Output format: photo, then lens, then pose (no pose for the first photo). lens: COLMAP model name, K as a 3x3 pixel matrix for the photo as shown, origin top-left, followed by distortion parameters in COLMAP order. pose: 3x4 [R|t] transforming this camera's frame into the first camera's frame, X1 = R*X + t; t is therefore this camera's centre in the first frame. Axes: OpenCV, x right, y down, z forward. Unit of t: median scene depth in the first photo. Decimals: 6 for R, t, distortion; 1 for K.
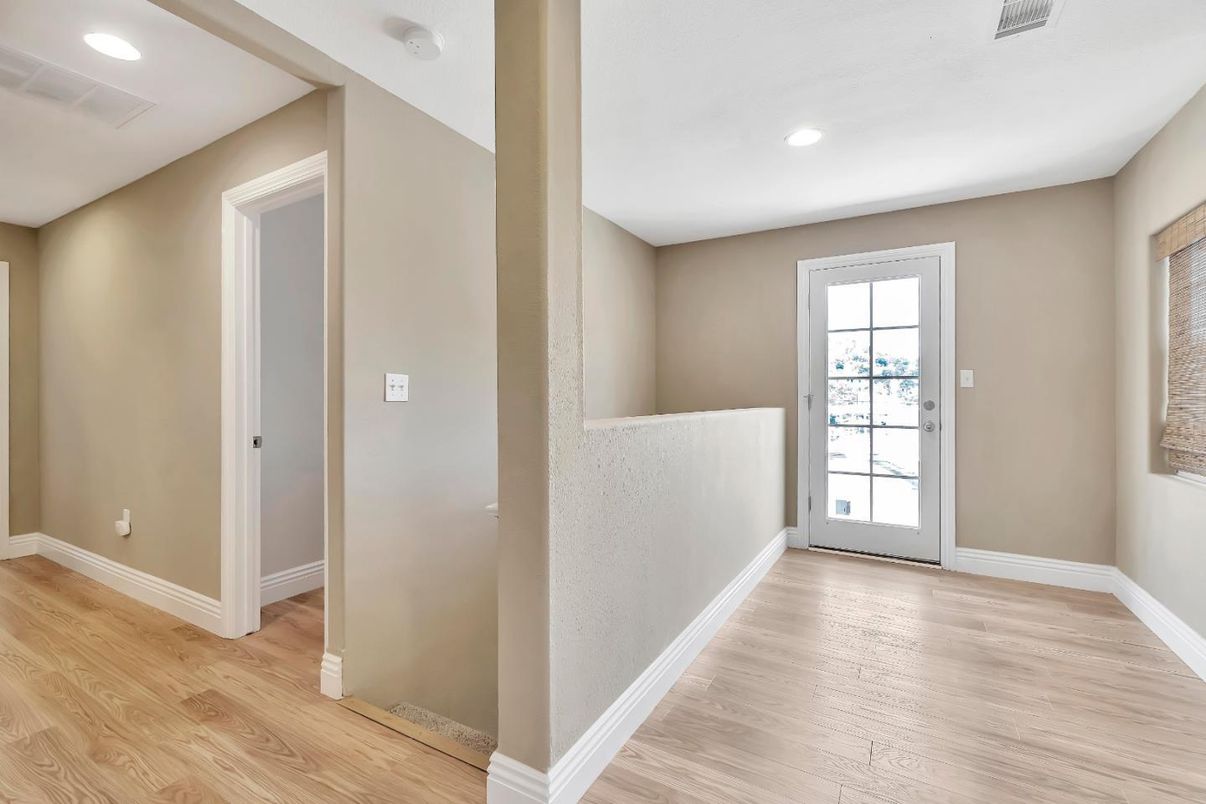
lens RADIAL K [[527.5, 0, 598.9], [0, 527.5, 394.5], [0, 0, 1]] dist [-0.003953, 0.000026]
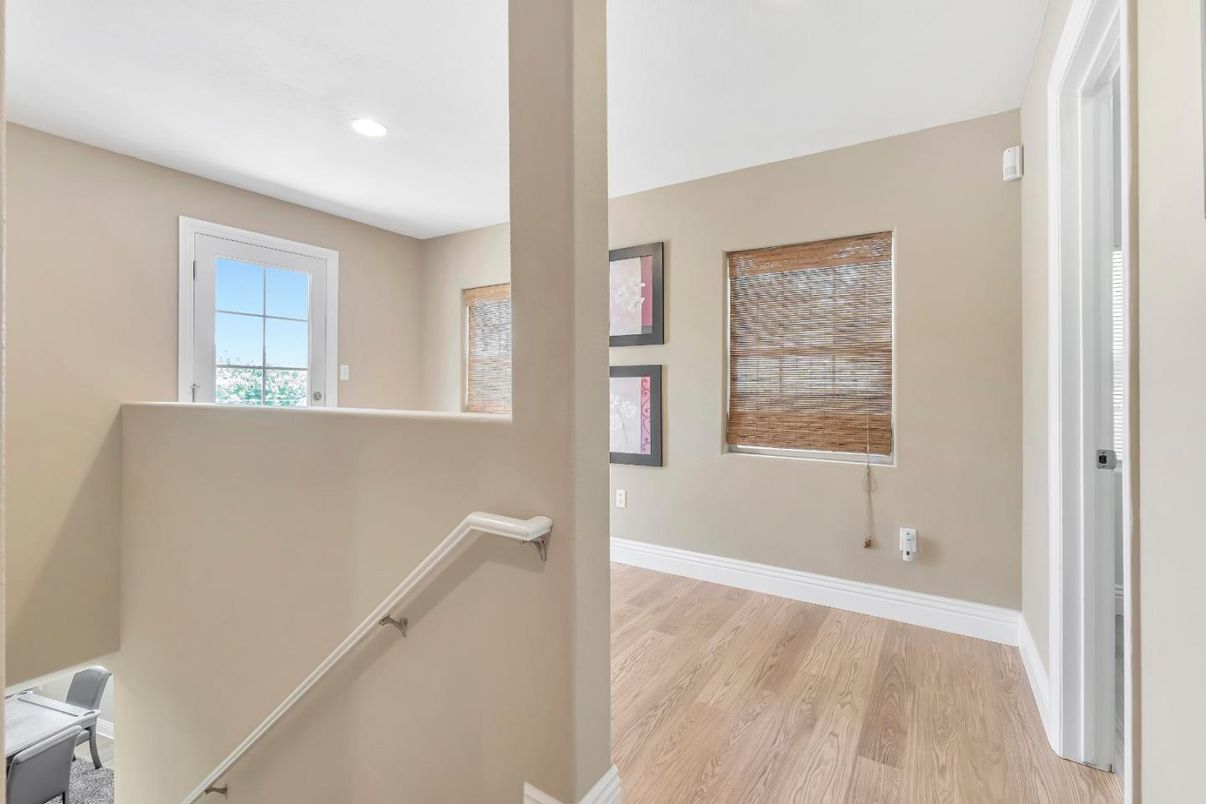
lens RADIAL K [[527.5, 0, 598.9], [0, 527.5, 394.5], [0, 0, 1]] dist [-0.003953, 0.000026]
pose [[0.055955, -0.007572, 0.998405, -0.430151], [-0.008512, 0.999931, 0.008060, 0.003502], [-0.998397, -0.008950, 0.055887, 0.374857]]
